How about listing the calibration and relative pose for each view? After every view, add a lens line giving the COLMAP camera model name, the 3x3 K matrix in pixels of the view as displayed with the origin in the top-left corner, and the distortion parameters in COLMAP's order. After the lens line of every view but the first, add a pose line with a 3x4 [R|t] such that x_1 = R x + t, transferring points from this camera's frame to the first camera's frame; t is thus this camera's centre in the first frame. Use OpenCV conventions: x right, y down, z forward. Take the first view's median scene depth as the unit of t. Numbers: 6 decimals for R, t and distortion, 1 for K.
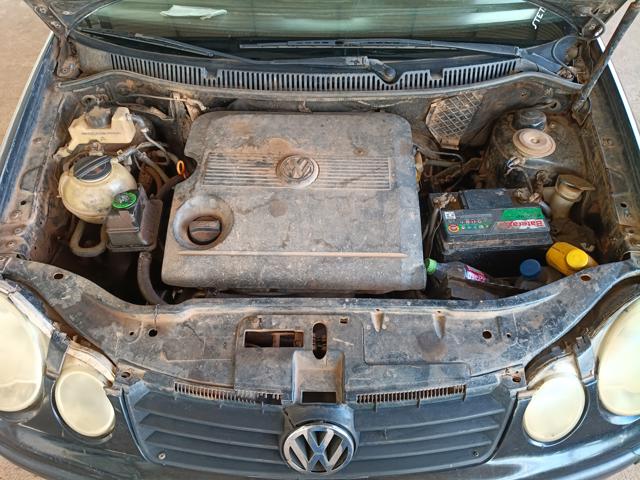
lens RADIAL K [[516.8, 0, 320.0], [0, 516.8, 240.0], [0, 0, 1]] dist [-0.040897, 0.000264]
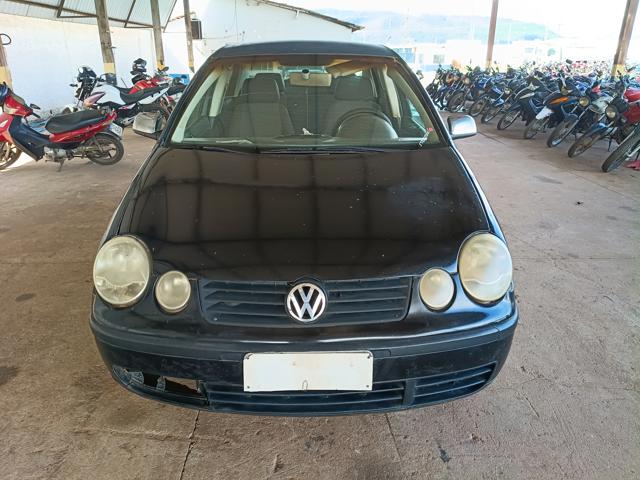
lens RADIAL K [[516.8, 0, 320.0], [0, 516.8, 240.0], [0, 0, 1]] dist [-0.040897, 0.000264]
pose [[0.999255, -0.012120, 0.036642, -0.016057], [0.027235, 0.894130, -0.446979, 0.919015], [-0.027345, 0.447644, 0.893793, -0.647702]]
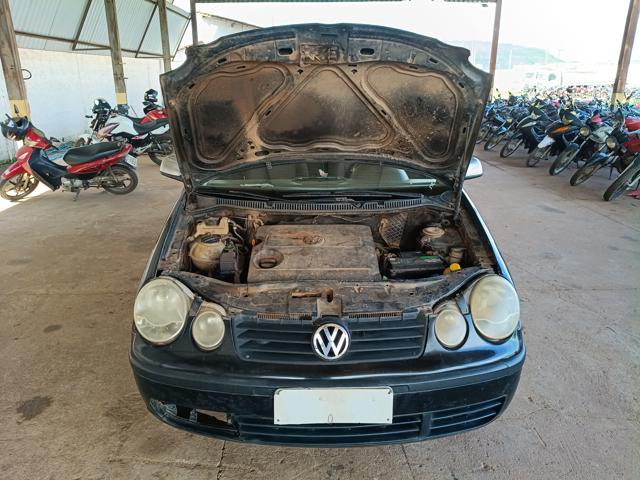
lens RADIAL K [[516.8, 0, 320.0], [0, 516.8, 240.0], [0, 0, 1]] dist [-0.040897, 0.000264]
pose [[0.999455, -0.010156, 0.031410, -0.092802], [0.024124, 0.874199, -0.484969, 0.920378], [-0.022533, 0.485462, 0.873967, -0.821206]]
